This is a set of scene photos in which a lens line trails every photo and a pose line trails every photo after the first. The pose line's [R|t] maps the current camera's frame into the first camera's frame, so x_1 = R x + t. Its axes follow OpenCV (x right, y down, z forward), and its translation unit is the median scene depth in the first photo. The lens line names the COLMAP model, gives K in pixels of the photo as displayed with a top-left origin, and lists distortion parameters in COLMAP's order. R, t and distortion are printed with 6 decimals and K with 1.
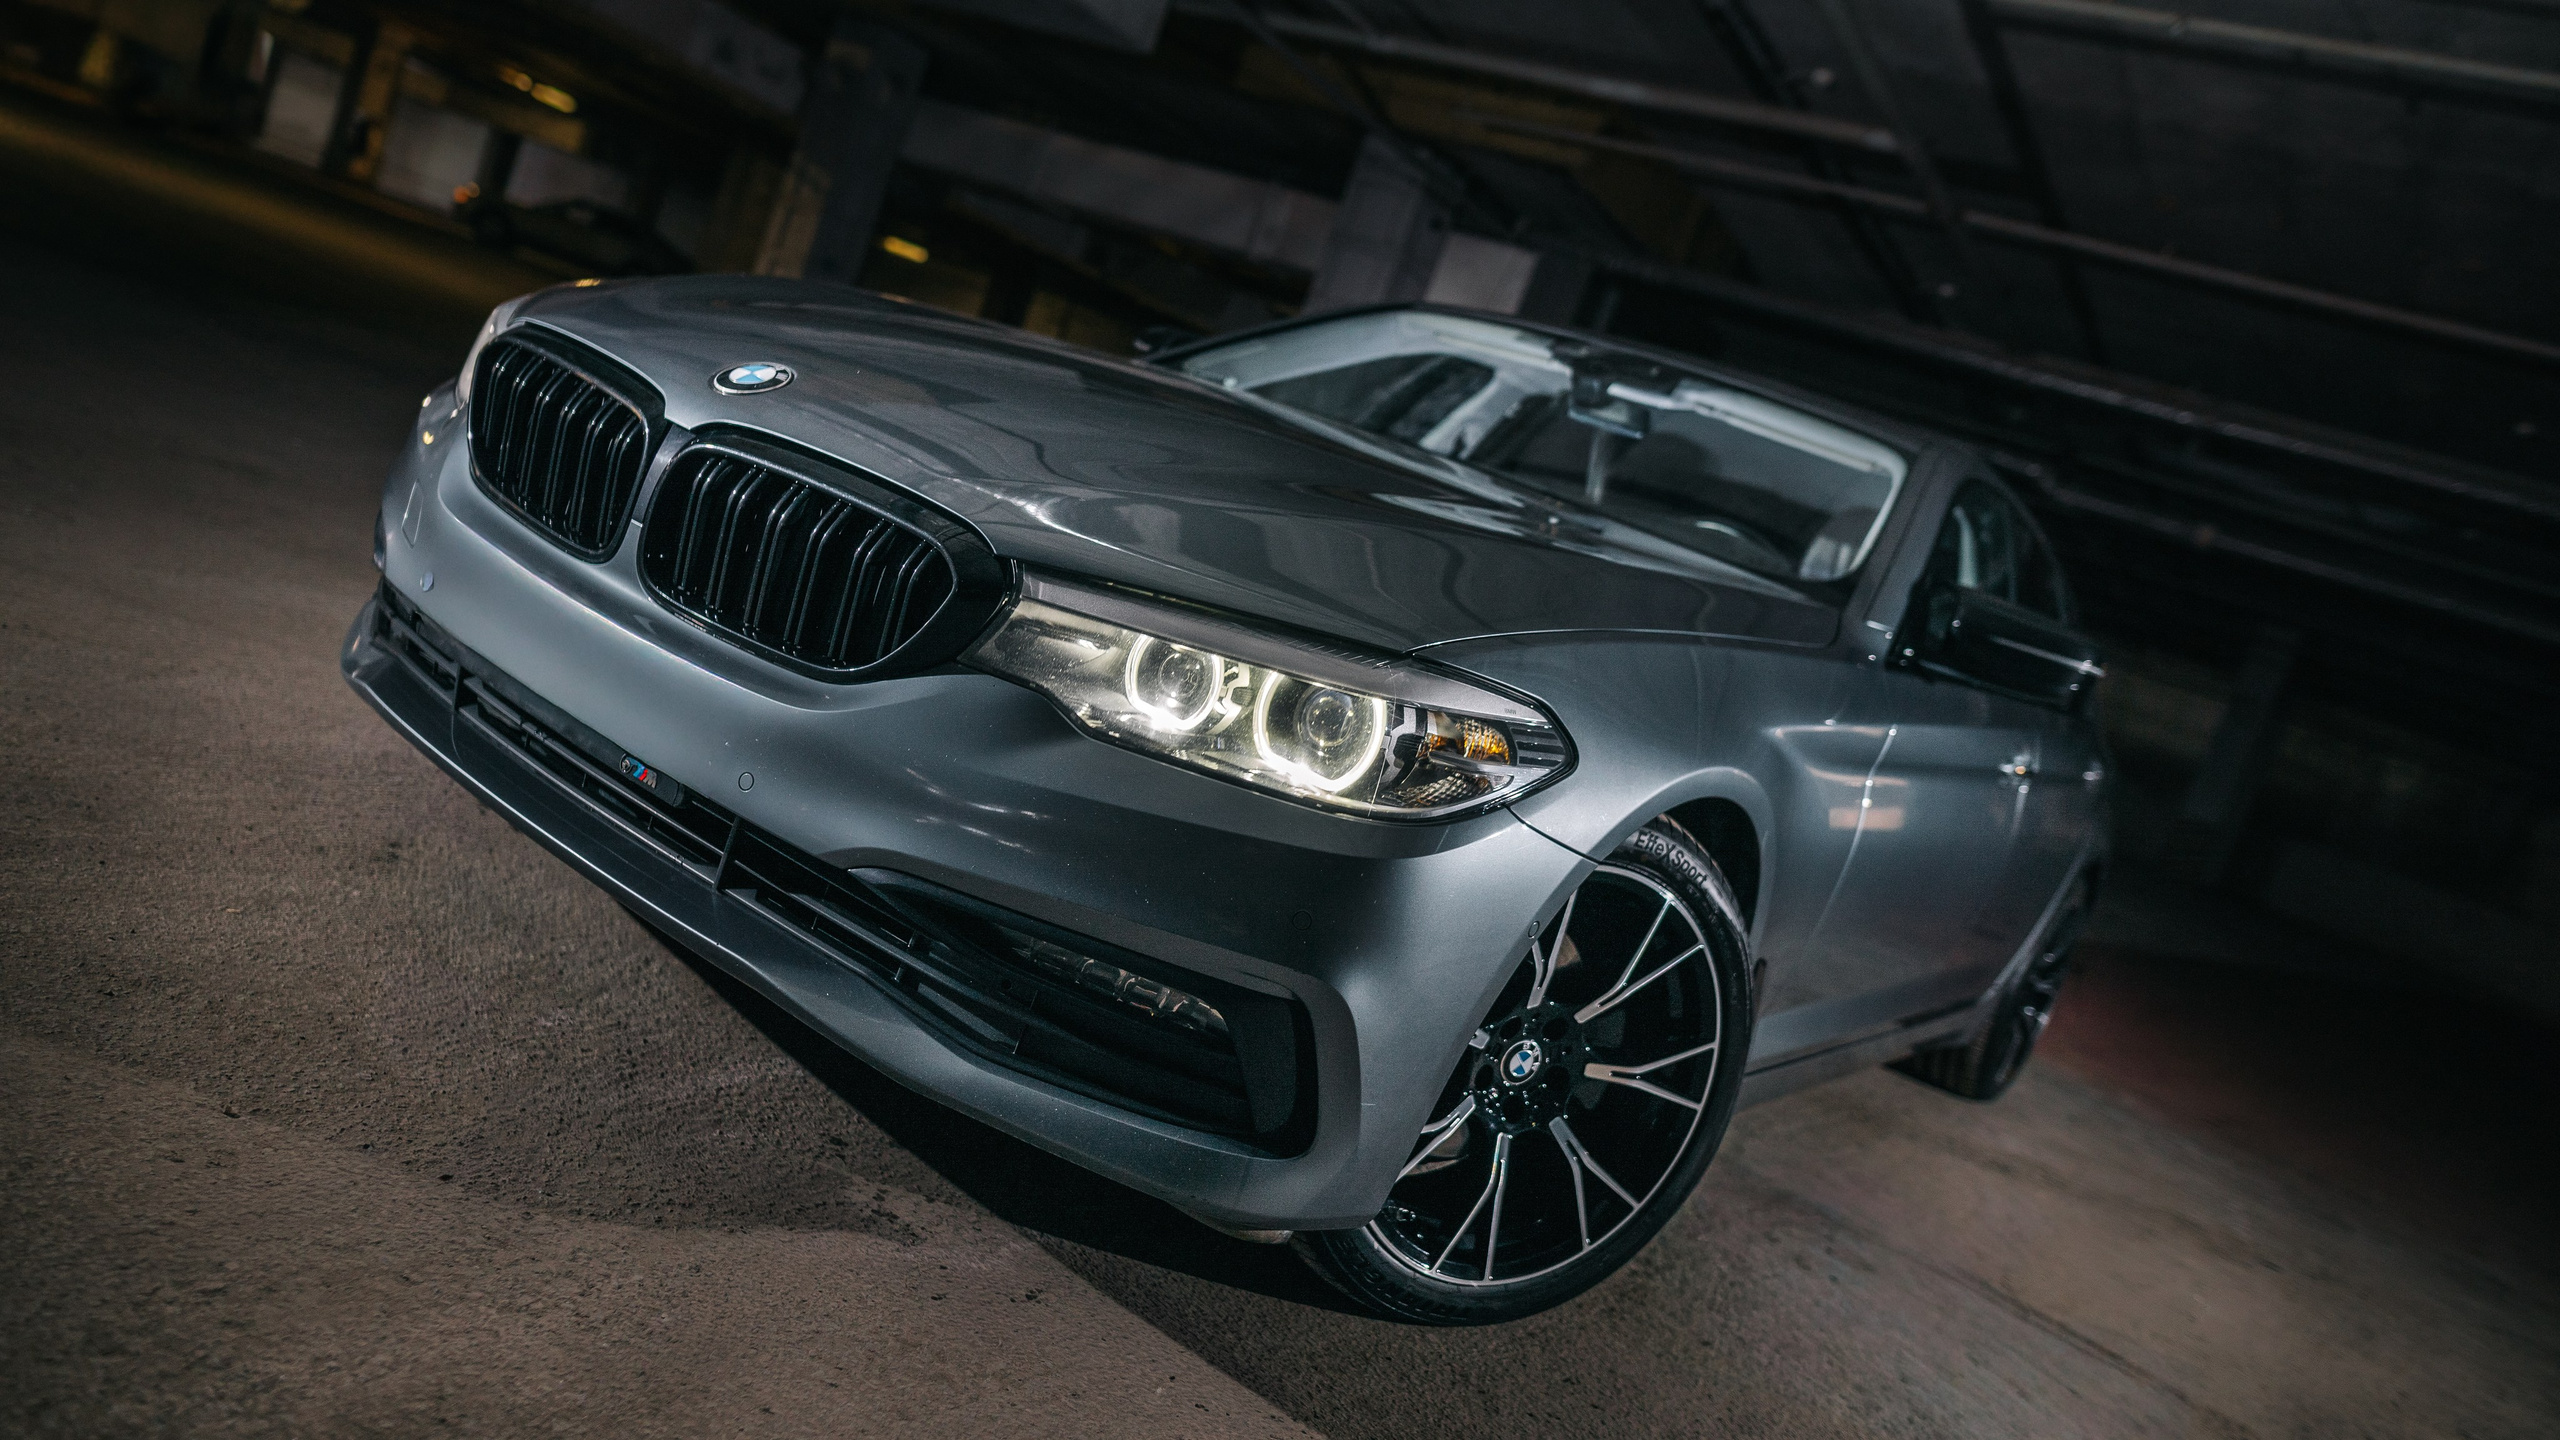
lens RADIAL K [[1712.3, 0, 1289.8], [0, 1712.3, 632.3], [0, 0, 1]] dist [0.006483, 0.001885]
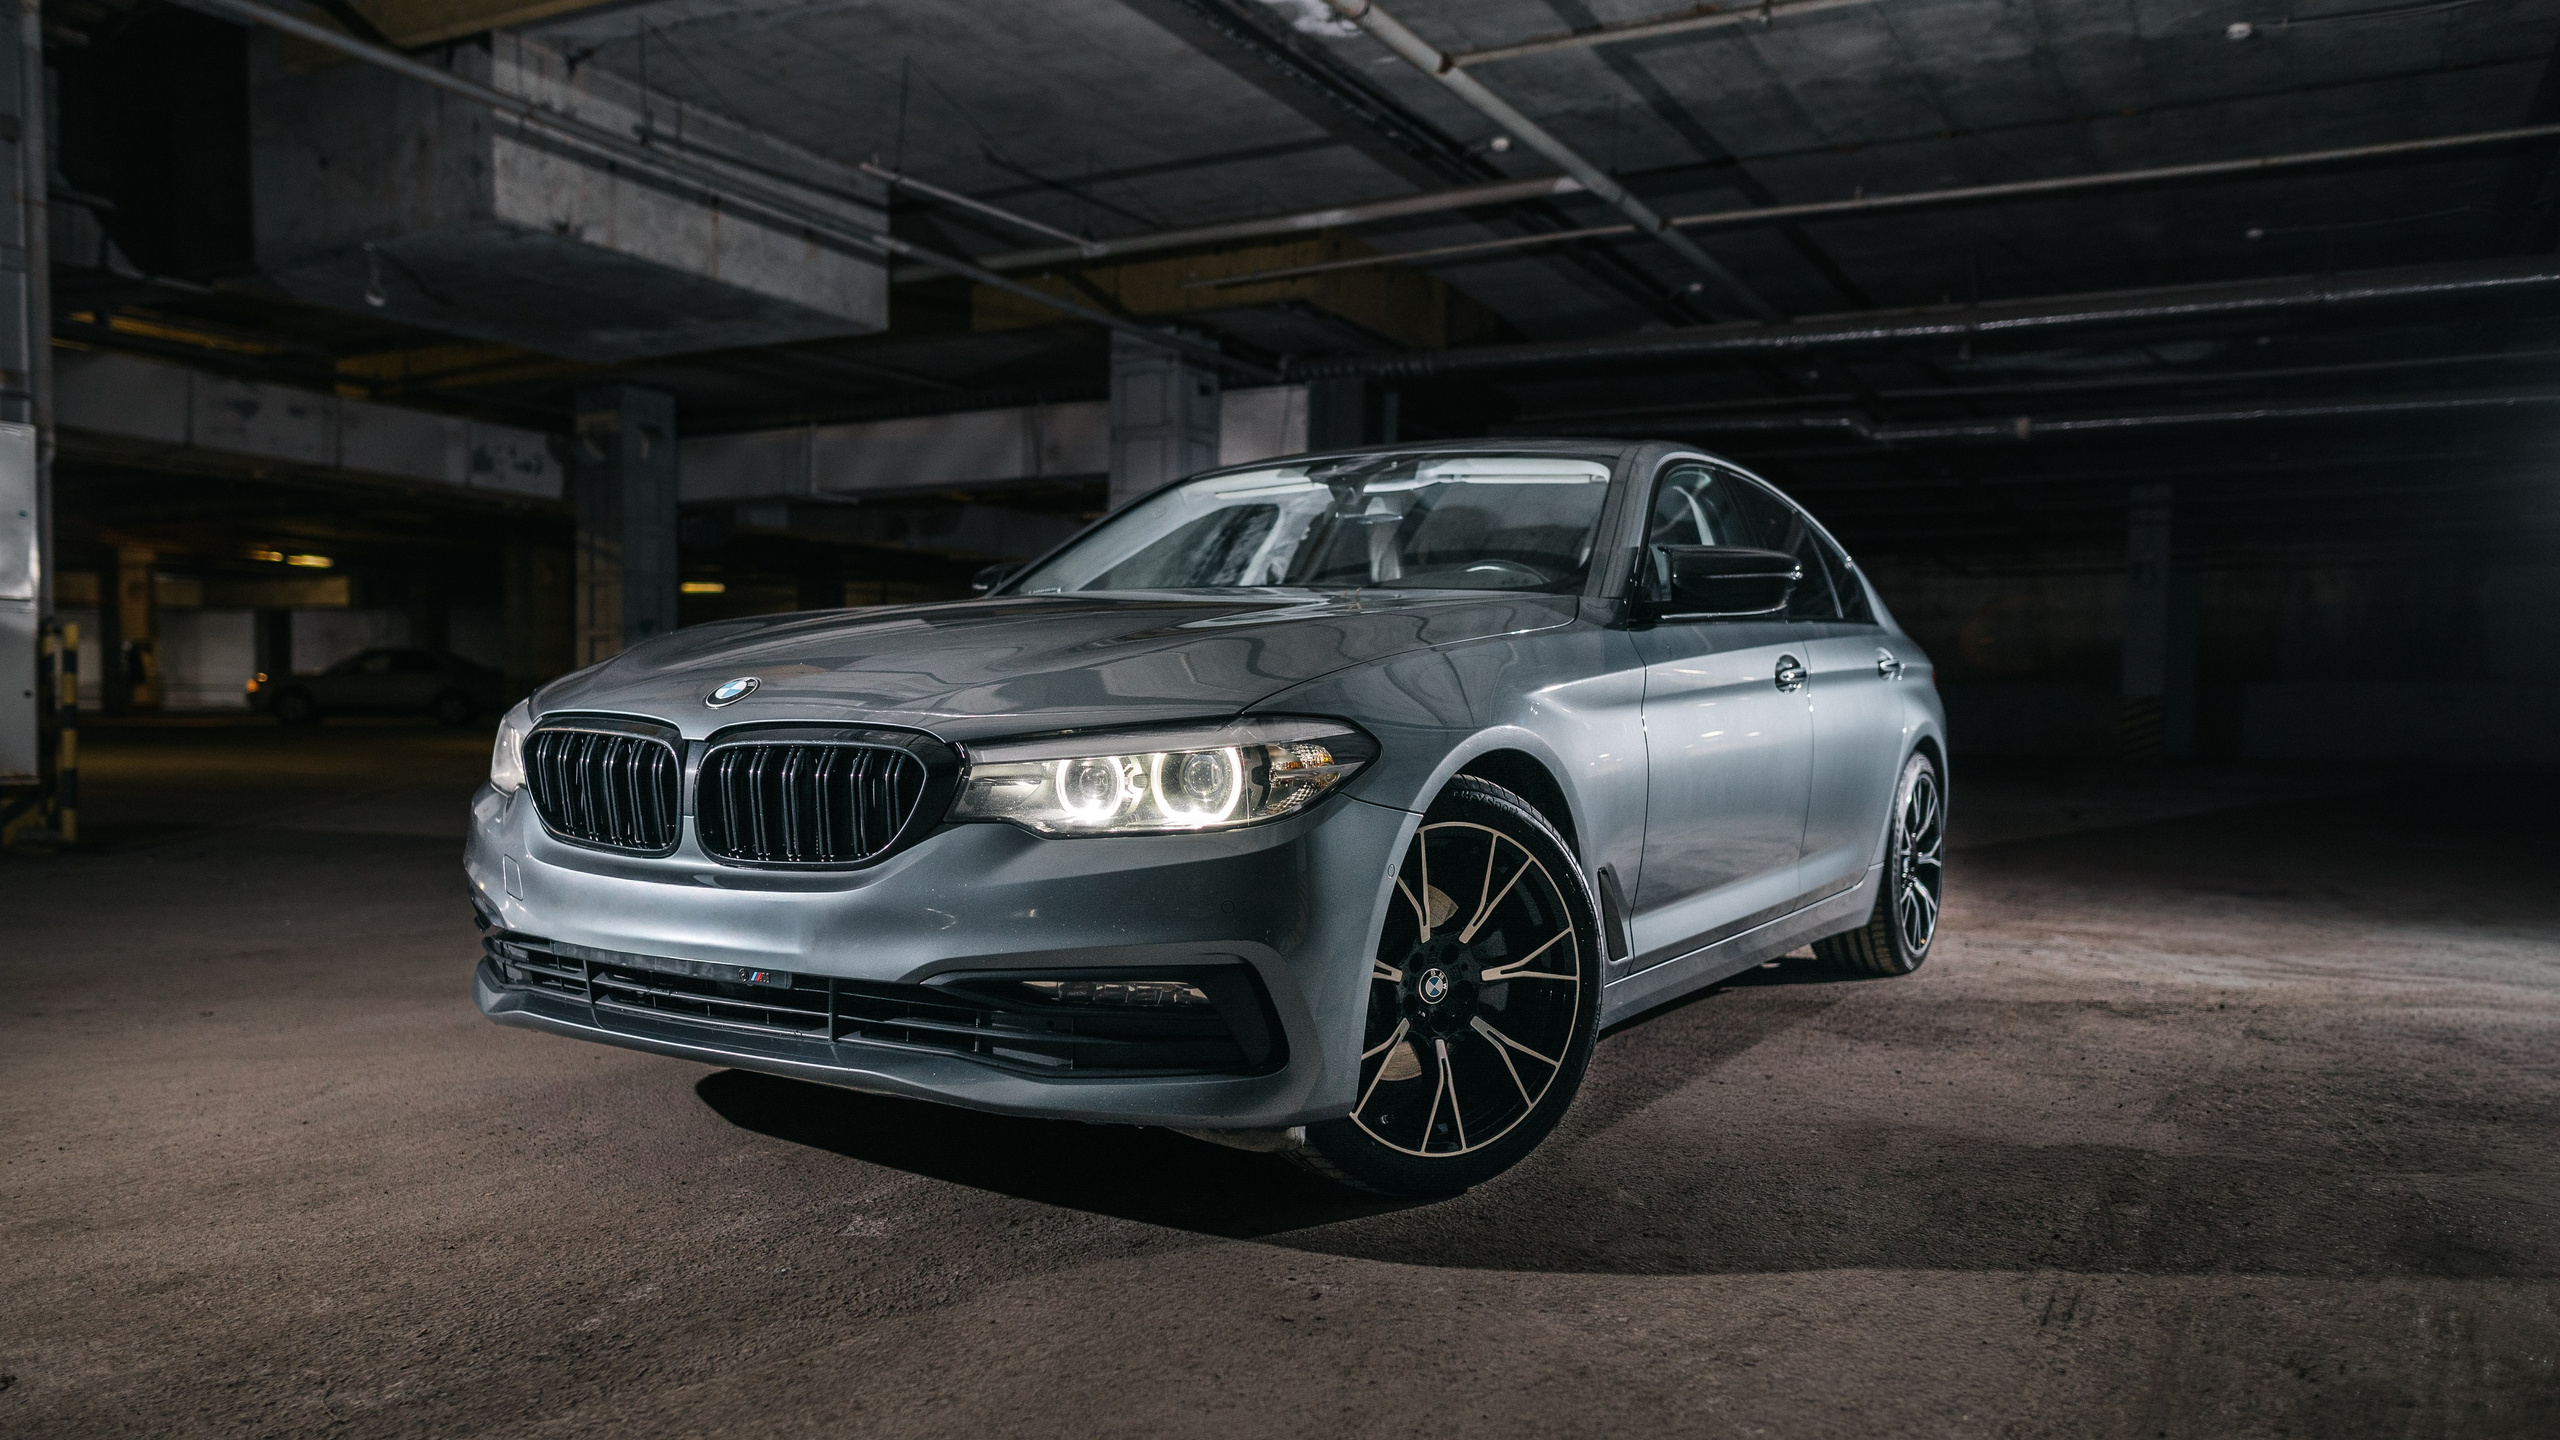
lens RADIAL K [[1785.3, 0, 1242.4], [0, 1785.3, 737.3], [0, 0, 1]] dist [0.006678, 0.002840]
pose [[0.941850, -0.334314, 0.033939, 0.011687], [0.335574, 0.941030, -0.043043, 0.078795], [-0.017547, 0.051929, 0.998497, -0.404041]]
